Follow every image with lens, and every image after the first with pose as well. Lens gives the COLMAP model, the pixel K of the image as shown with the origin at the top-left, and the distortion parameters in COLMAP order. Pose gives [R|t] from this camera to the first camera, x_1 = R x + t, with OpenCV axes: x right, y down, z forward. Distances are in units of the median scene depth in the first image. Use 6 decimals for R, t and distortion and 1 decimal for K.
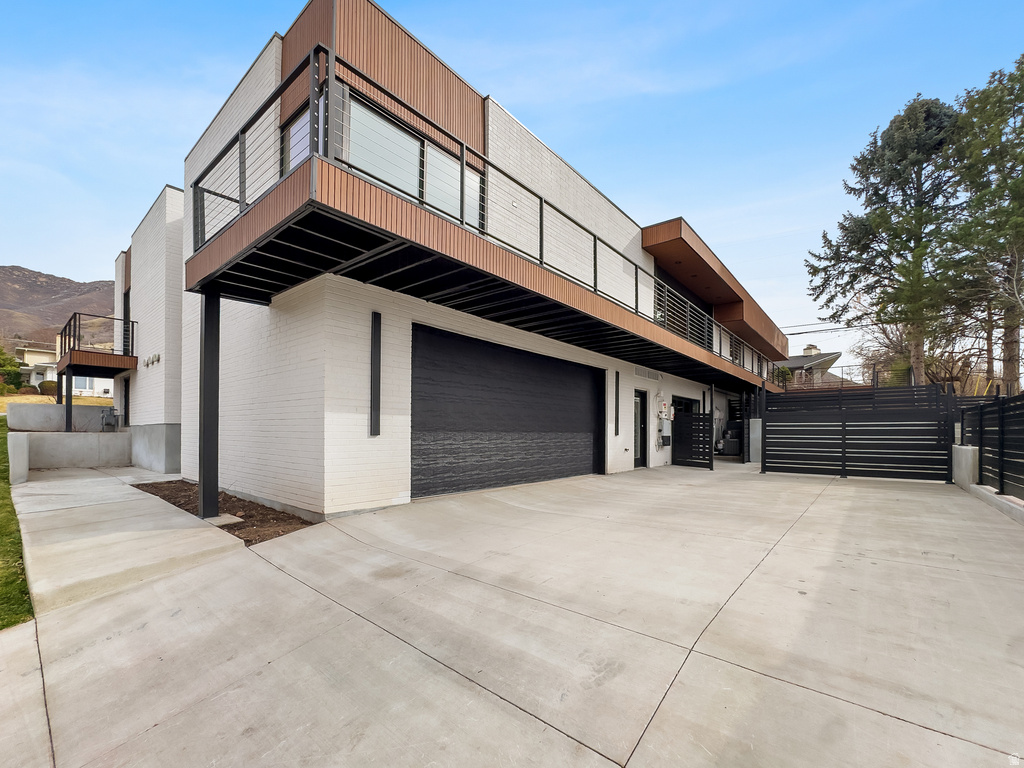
lens RADIAL K [[436.0, 0, 510.8], [0, 436.0, 420.8], [0, 0, 1]] dist [-0.007941, 0.000220]
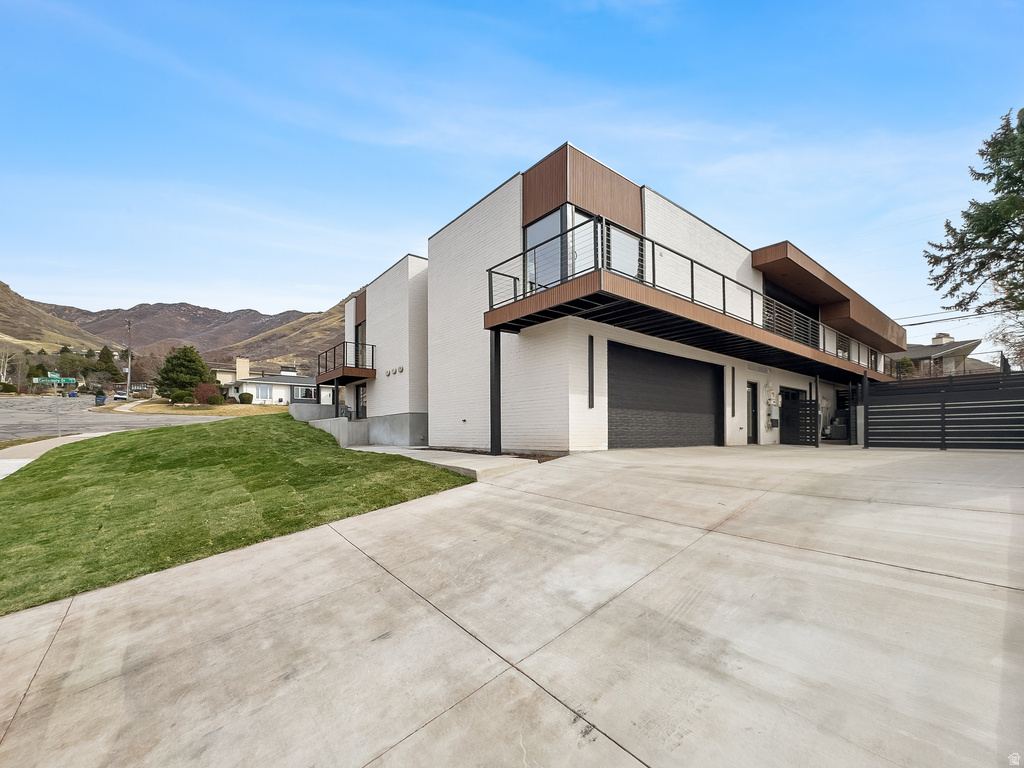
lens RADIAL K [[432.0, 0, 511.3], [0, 432.0, 426.6], [0, 0, 1]] dist [-0.001785, 0.004388]
pose [[0.980576, -0.010964, -0.195830, -0.082227], [0.011596, 0.999931, 0.002081, 0.028600], [0.195794, -0.004312, 0.980636, -0.208482]]
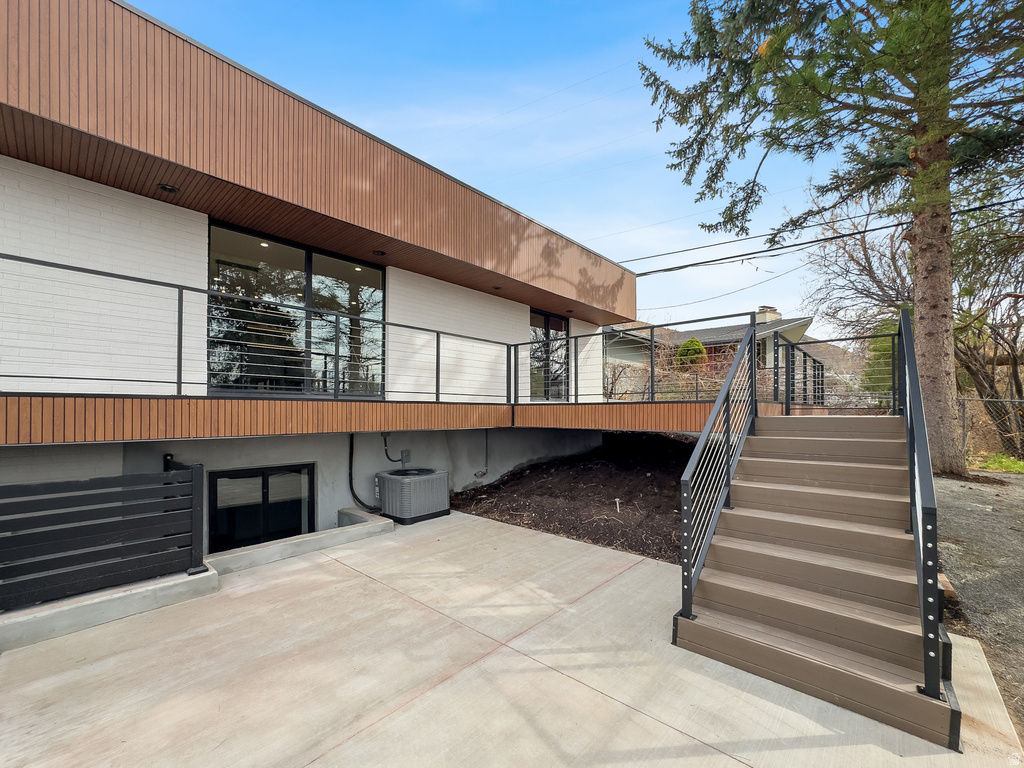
lens RADIAL K [[420.4, 0, 511.4], [0, 420.4, 406.7], [0, 0, 1]] dist [-0.009864, 0.000258]
pose [[0.999102, -0.002598, -0.042280, 0.681455], [0.003451, 0.999792, 0.020102, -0.079032], [0.042219, -0.020230, 0.998904, 0.719215]]
